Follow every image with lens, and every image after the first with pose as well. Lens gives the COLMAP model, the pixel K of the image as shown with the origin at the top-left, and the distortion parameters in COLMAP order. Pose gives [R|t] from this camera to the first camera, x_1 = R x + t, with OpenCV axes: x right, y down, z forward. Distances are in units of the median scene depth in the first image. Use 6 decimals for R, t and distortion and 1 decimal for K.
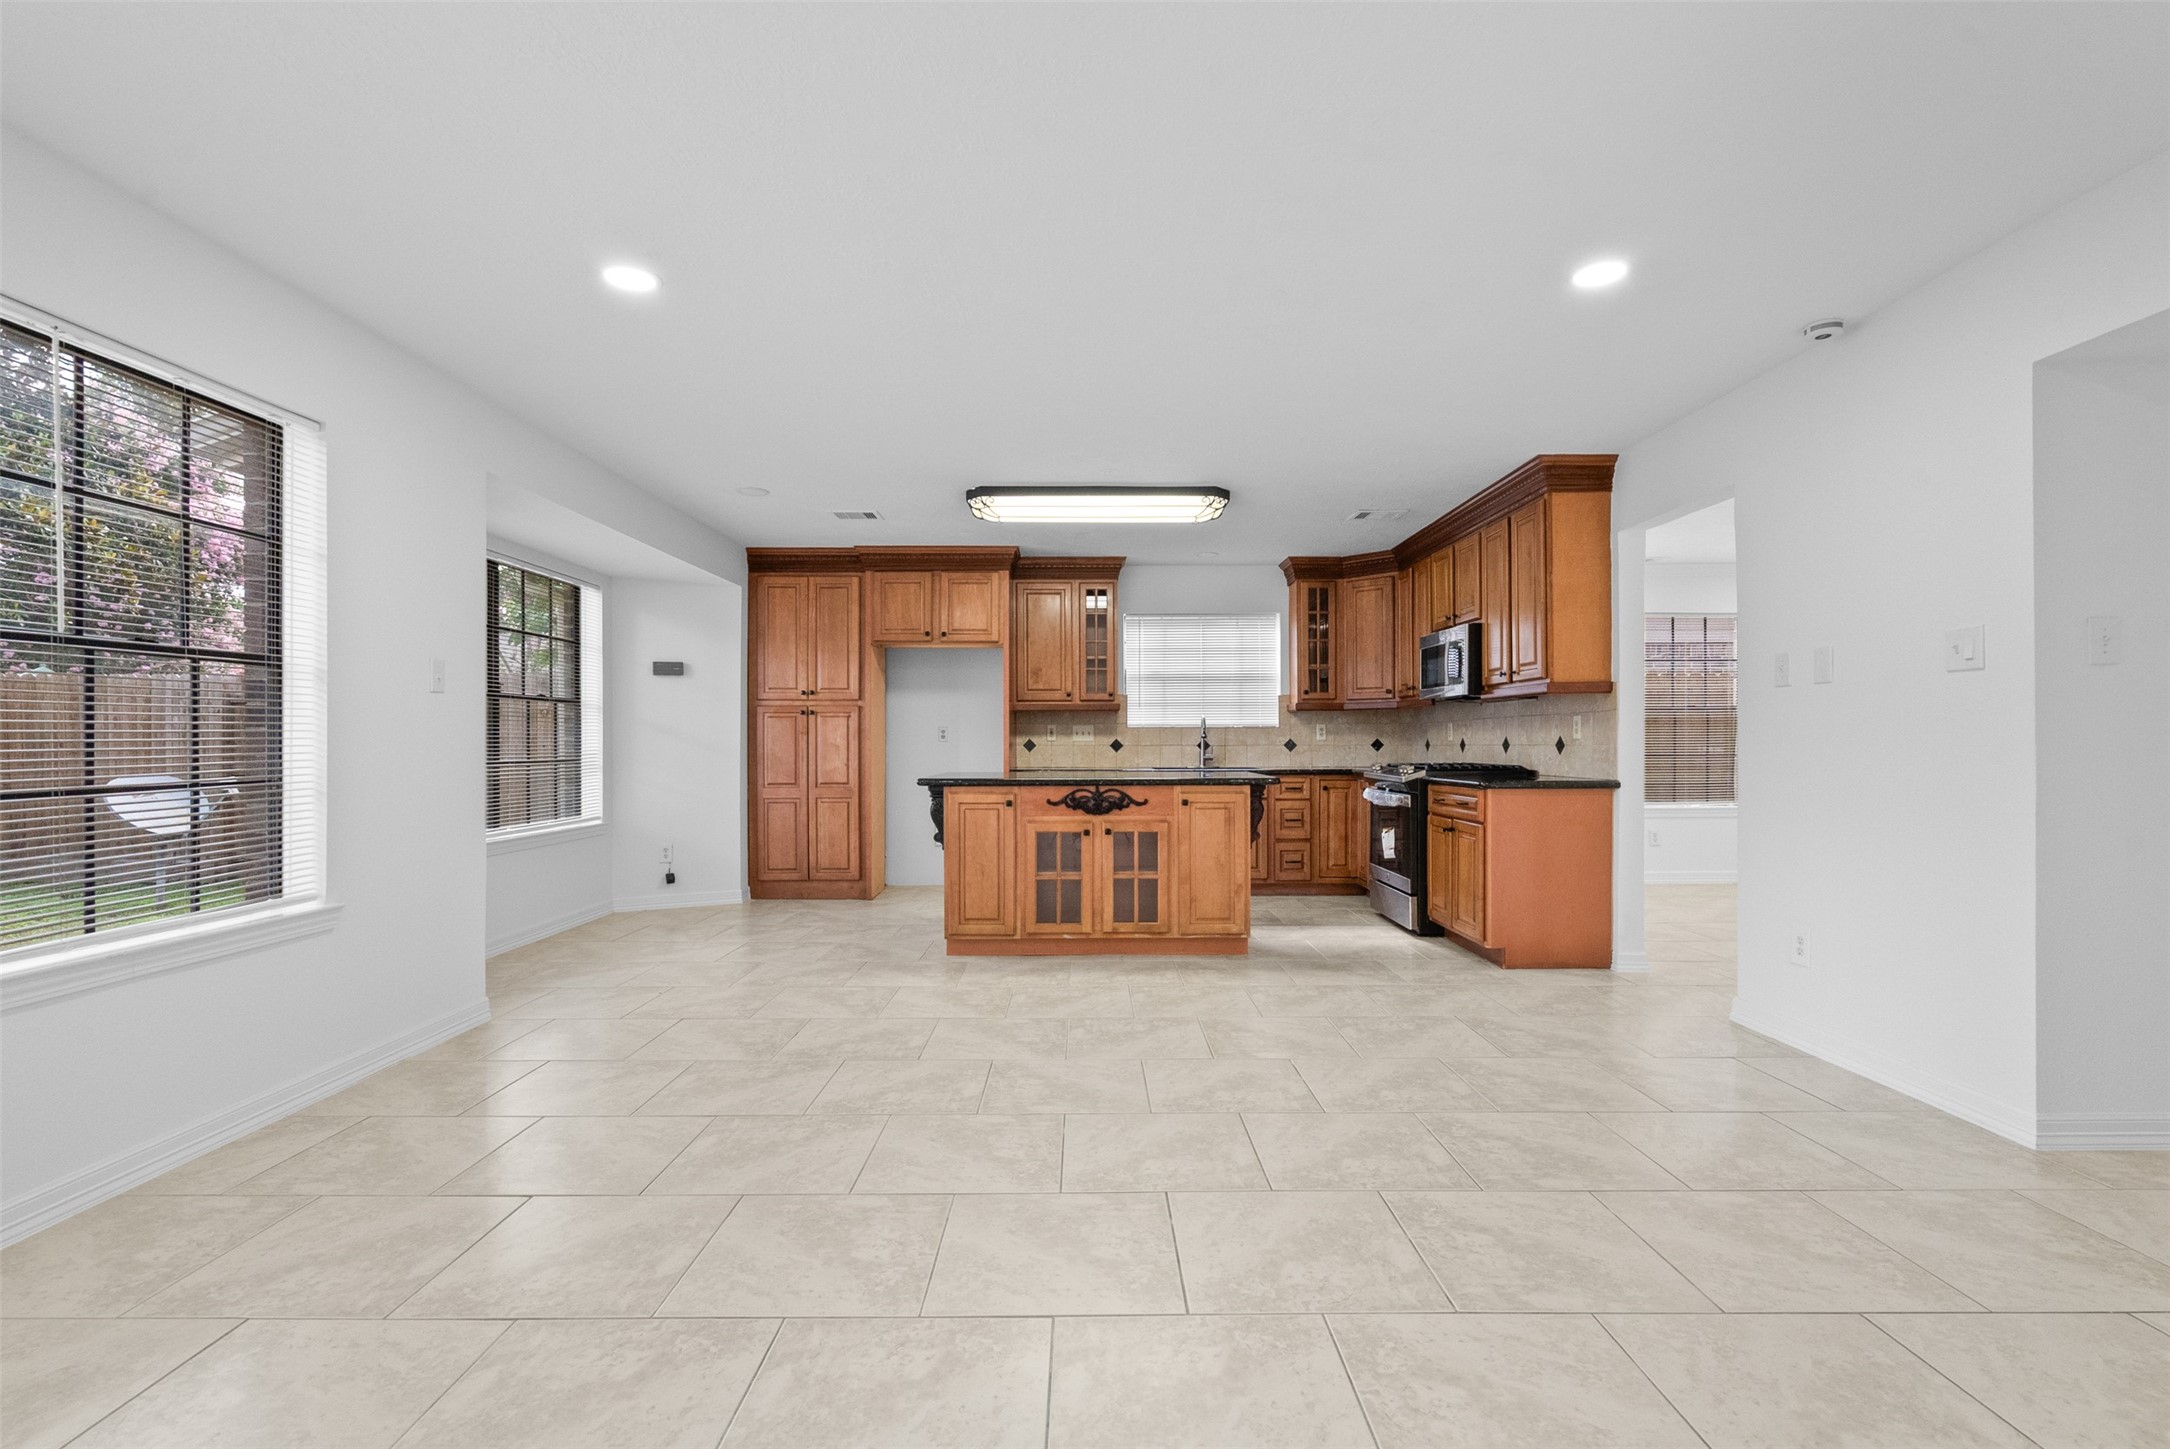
lens RADIAL K [[987.4, 0, 1087.6], [0, 987.4, 737.6], [0, 0, 1]] dist [-0.005031, 0.001154]
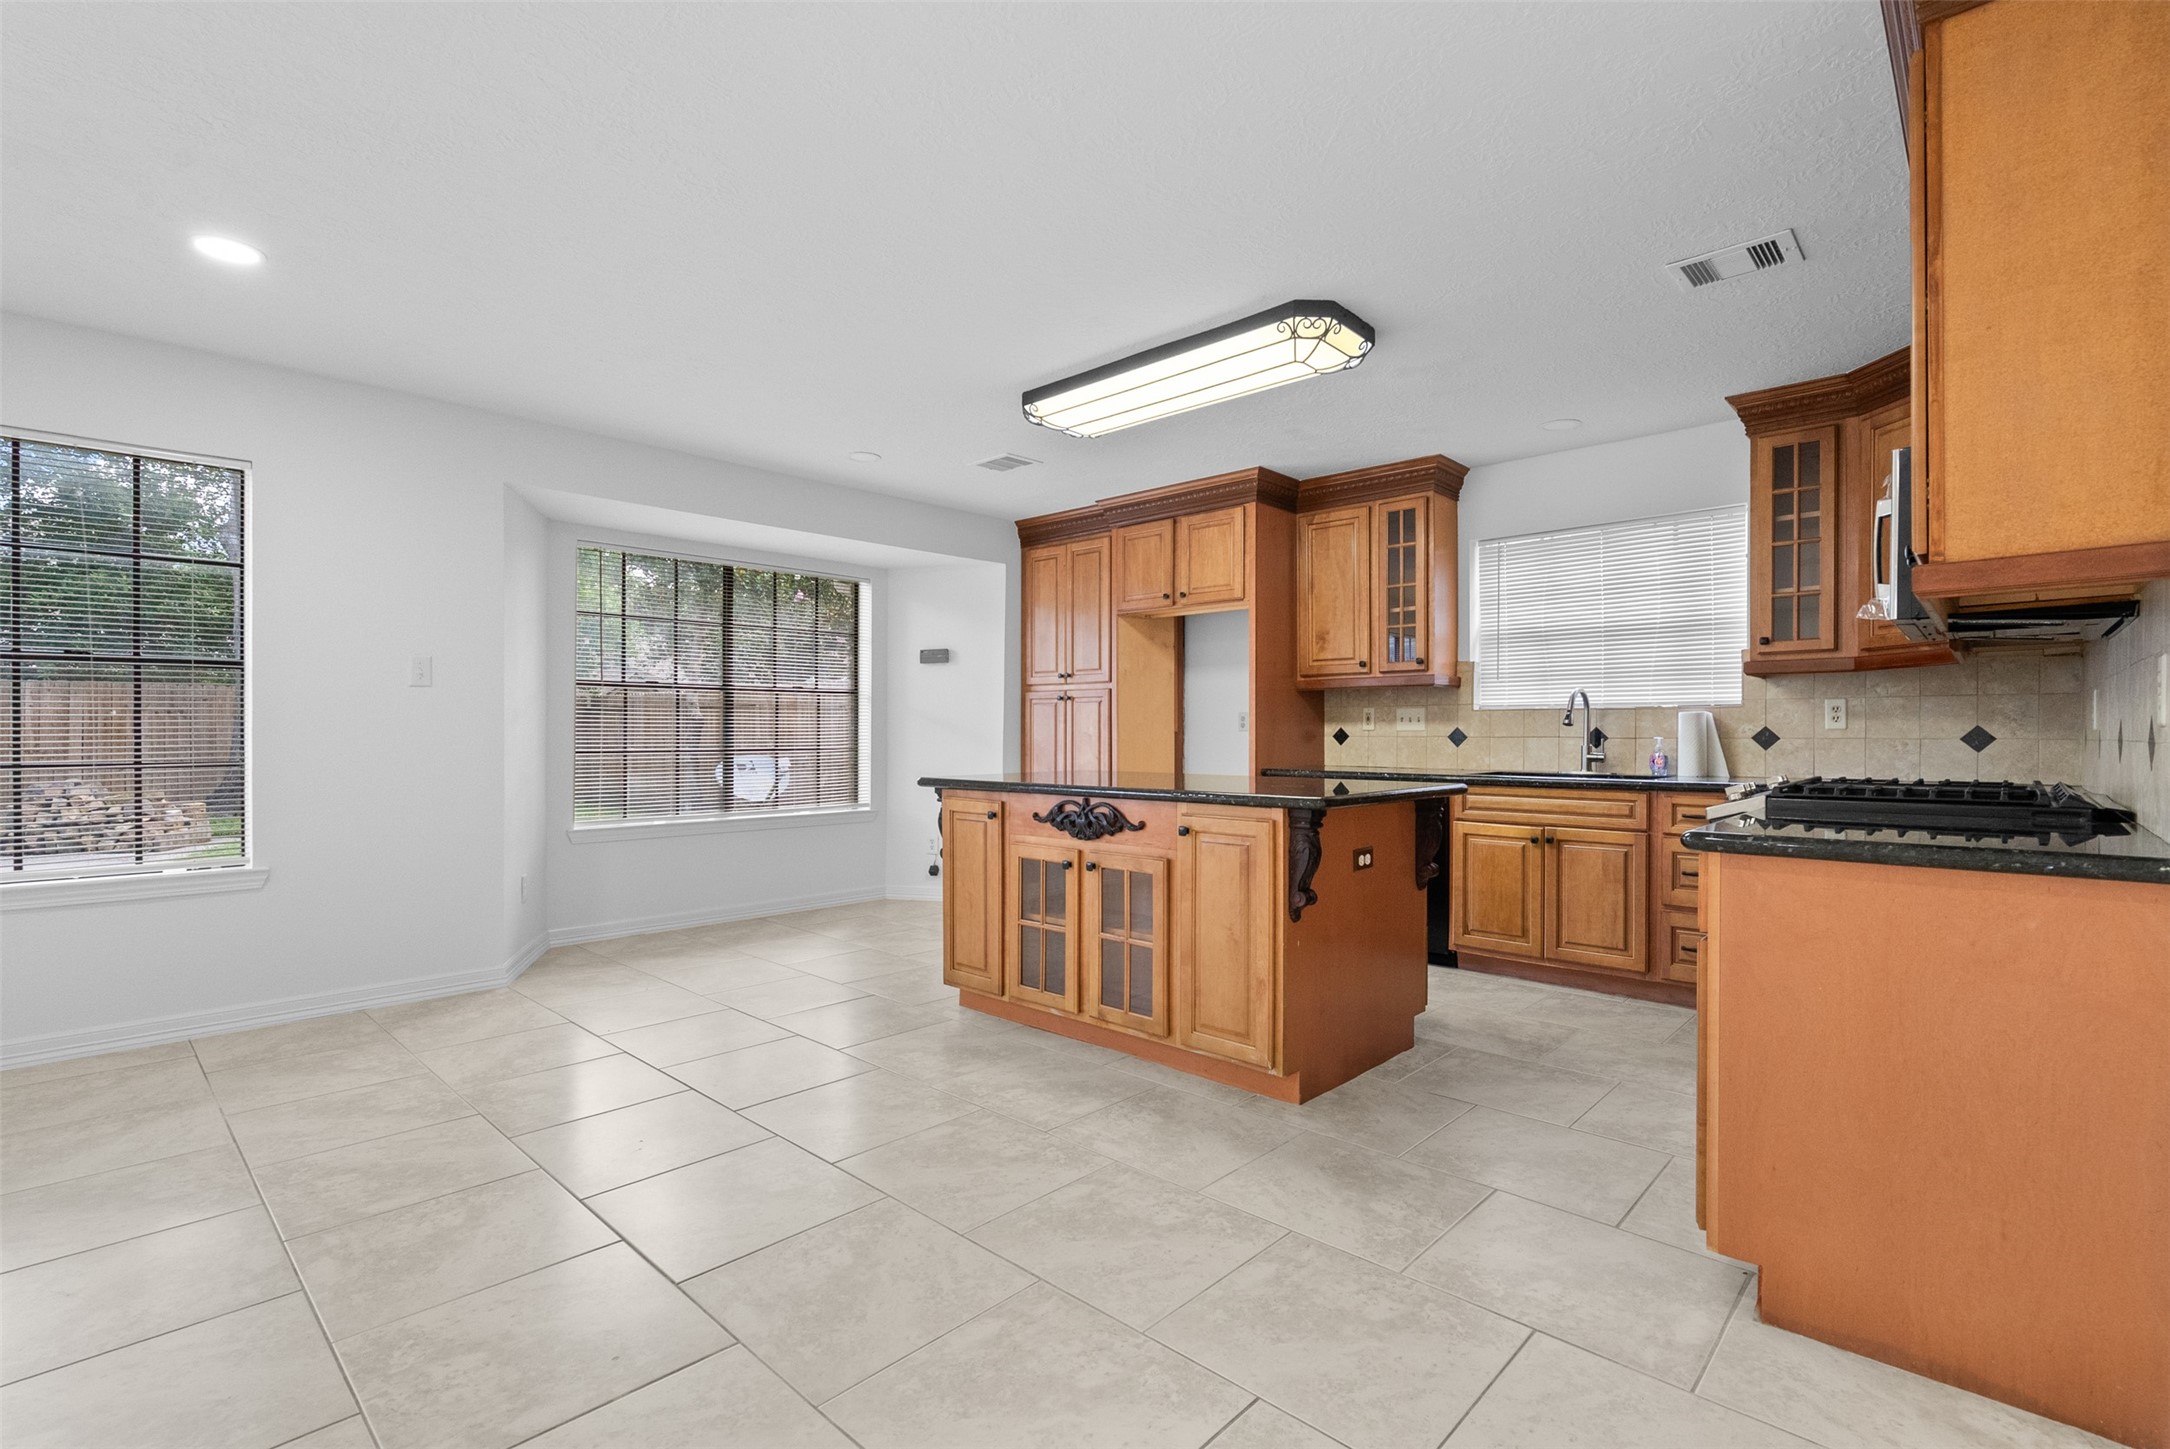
lens RADIAL K [[987.4, 0, 1084.2], [0, 987.4, 730.5], [0, 0, 1]] dist [-0.005031, 0.001154]
pose [[0.725150, 0.001008, -0.688590, 0.429948], [0.000962, 0.999996, 0.002477, 0.001967], [0.688590, -0.002459, 0.725147, 0.466254]]
